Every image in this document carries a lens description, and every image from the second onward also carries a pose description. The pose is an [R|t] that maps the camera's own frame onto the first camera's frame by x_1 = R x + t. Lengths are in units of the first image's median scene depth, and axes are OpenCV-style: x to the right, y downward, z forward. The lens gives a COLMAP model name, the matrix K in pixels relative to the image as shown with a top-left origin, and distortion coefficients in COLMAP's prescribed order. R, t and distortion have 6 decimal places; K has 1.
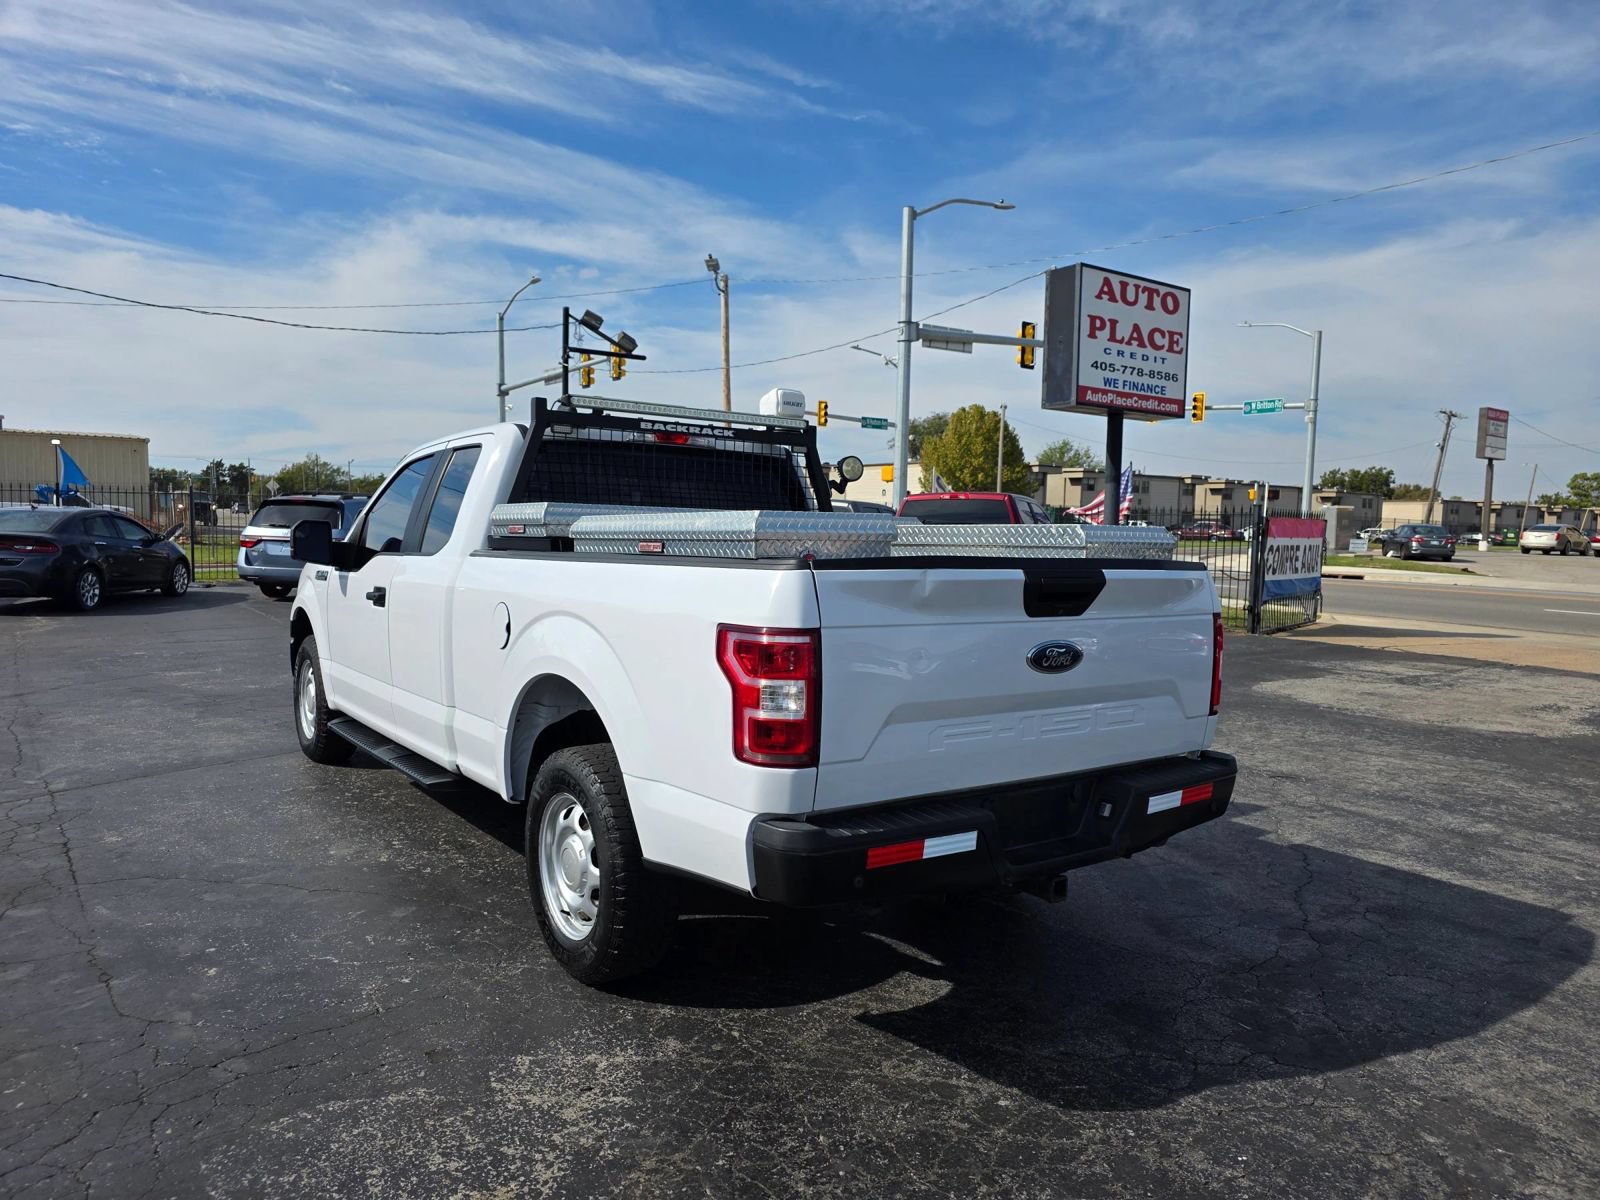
lens RADIAL K [[1087.8, 0, 797.9], [0, 1087.8, 614.7], [0, 0, 1]] dist [0.049202, -0.046742]
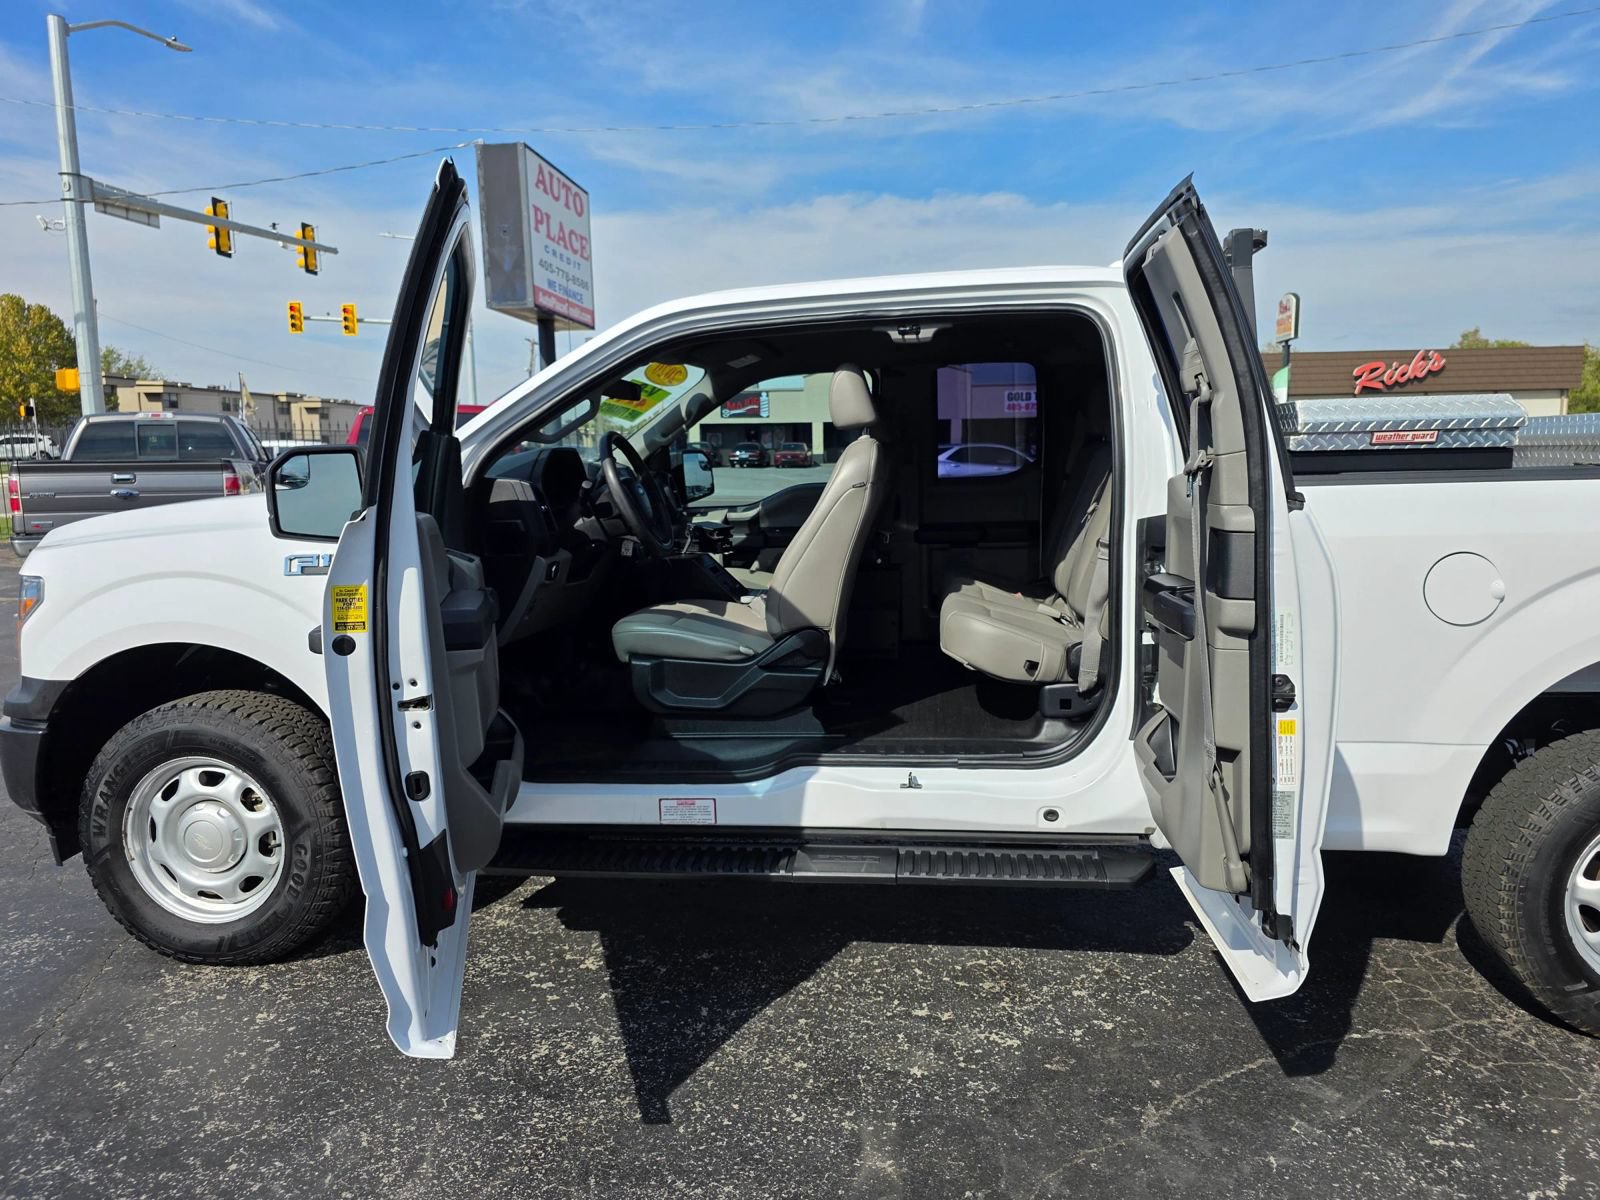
lens RADIAL K [[1087.8, 0, 793.9], [0, 1087.8, 610.0], [0, 0, 1]] dist [0.049202, -0.046742]
pose [[0.677138, -0.128494, 0.724551, -0.261764], [0.079736, 0.991651, 0.101344, -0.019530], [-0.731524, -0.010851, 0.681730, 0.220799]]
